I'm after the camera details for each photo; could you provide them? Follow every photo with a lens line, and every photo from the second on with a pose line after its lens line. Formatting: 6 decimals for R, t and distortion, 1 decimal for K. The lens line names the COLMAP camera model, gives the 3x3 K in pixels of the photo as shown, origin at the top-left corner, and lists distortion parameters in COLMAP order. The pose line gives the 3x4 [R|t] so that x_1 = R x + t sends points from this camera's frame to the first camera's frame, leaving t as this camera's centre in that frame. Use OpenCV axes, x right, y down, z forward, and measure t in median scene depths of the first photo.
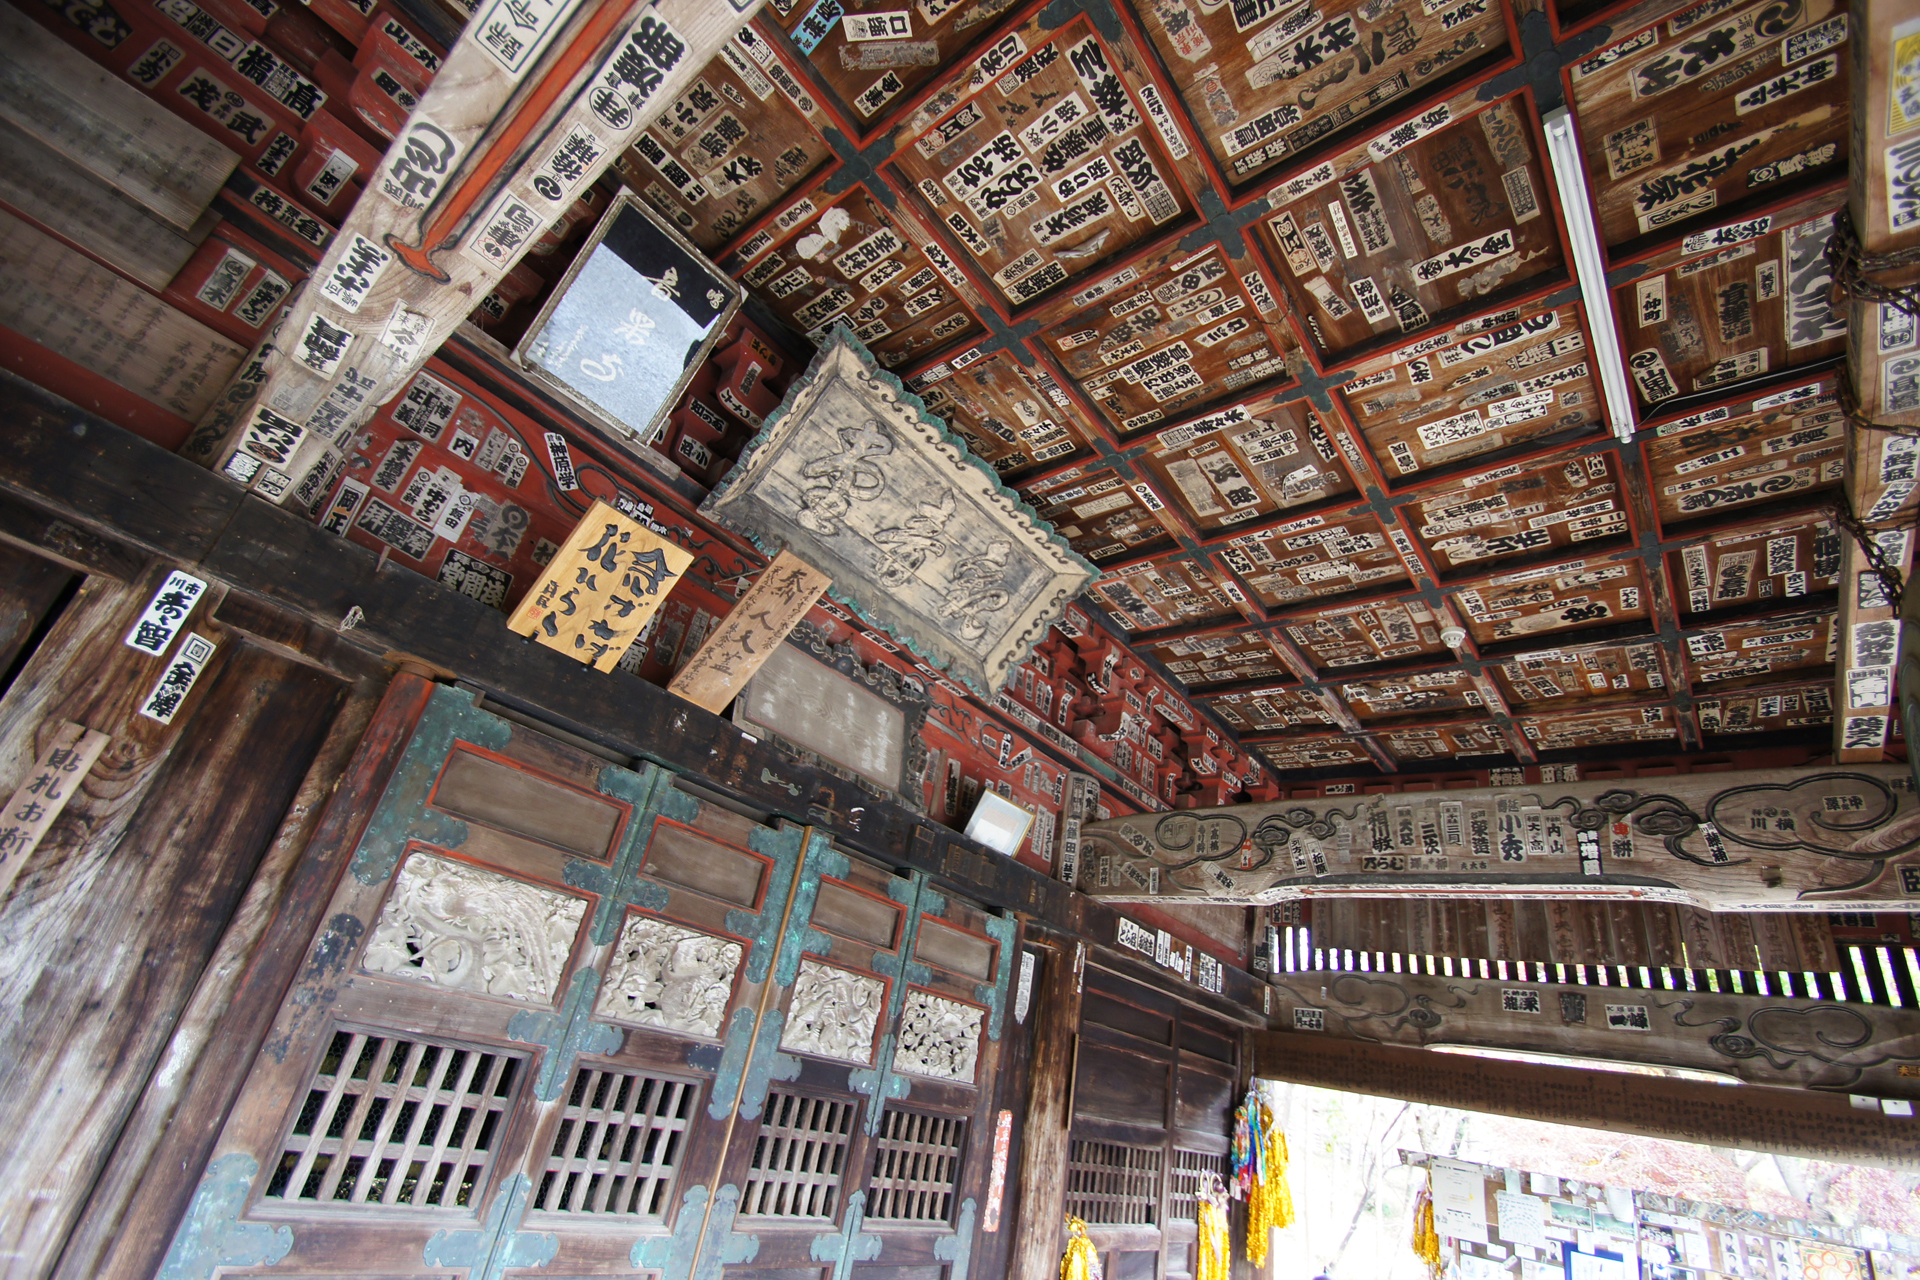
lens RADIAL K [[851.2, 0, 960.0], [0, 851.2, 640.0], [0, 0, 1]] dist [0.000963, -0.013964]
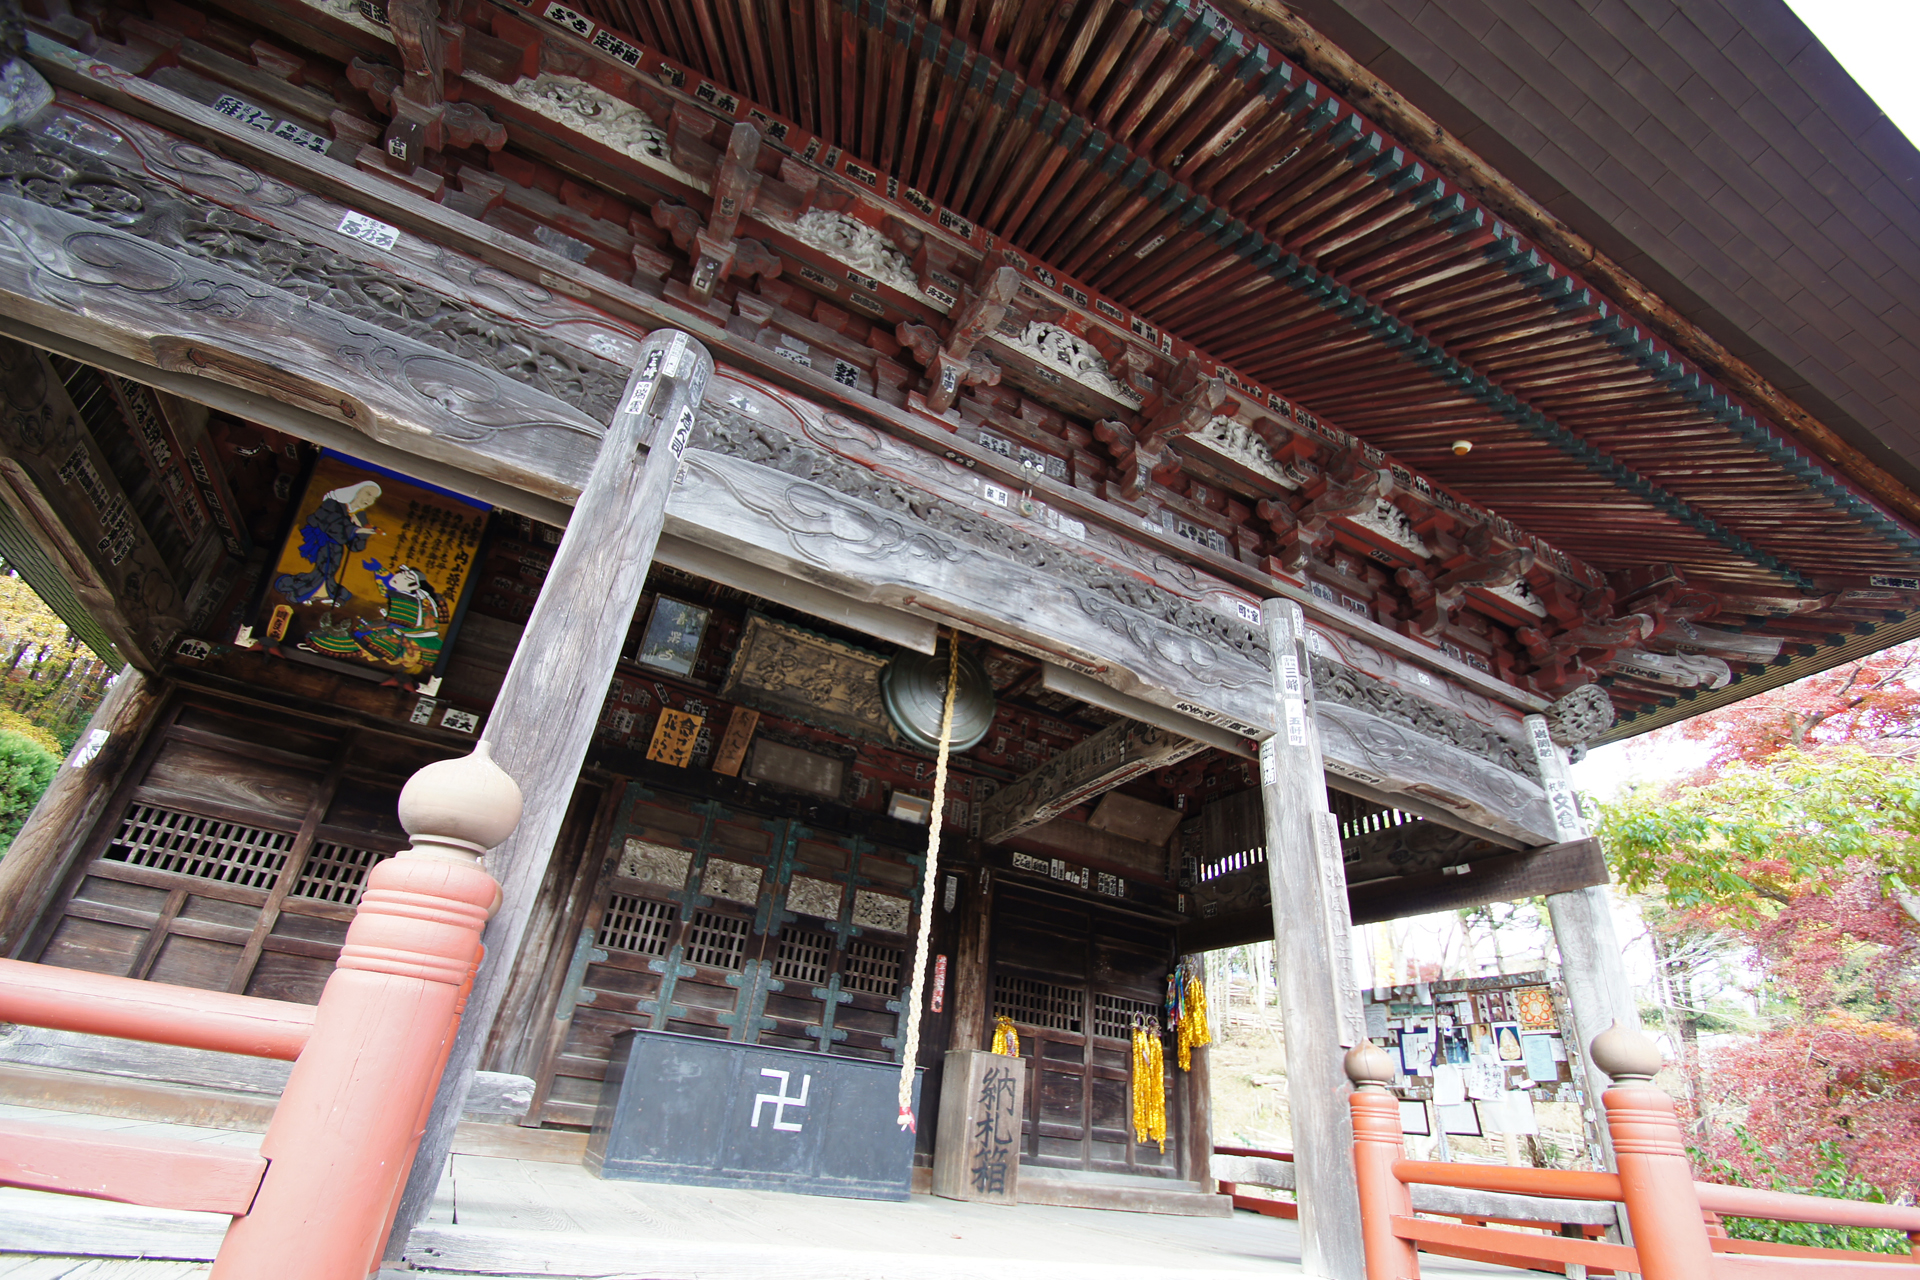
lens RADIAL K [[851.2, 0, 960.0], [0, 851.2, 640.0], [0, 0, 1]] dist [0.000963, -0.013964]
pose [[0.922457, -0.264824, -0.280966, 1.096988], [0.231459, 0.961740, -0.146567, 0.216982], [0.309030, 0.070170, 0.948460, -1.146677]]
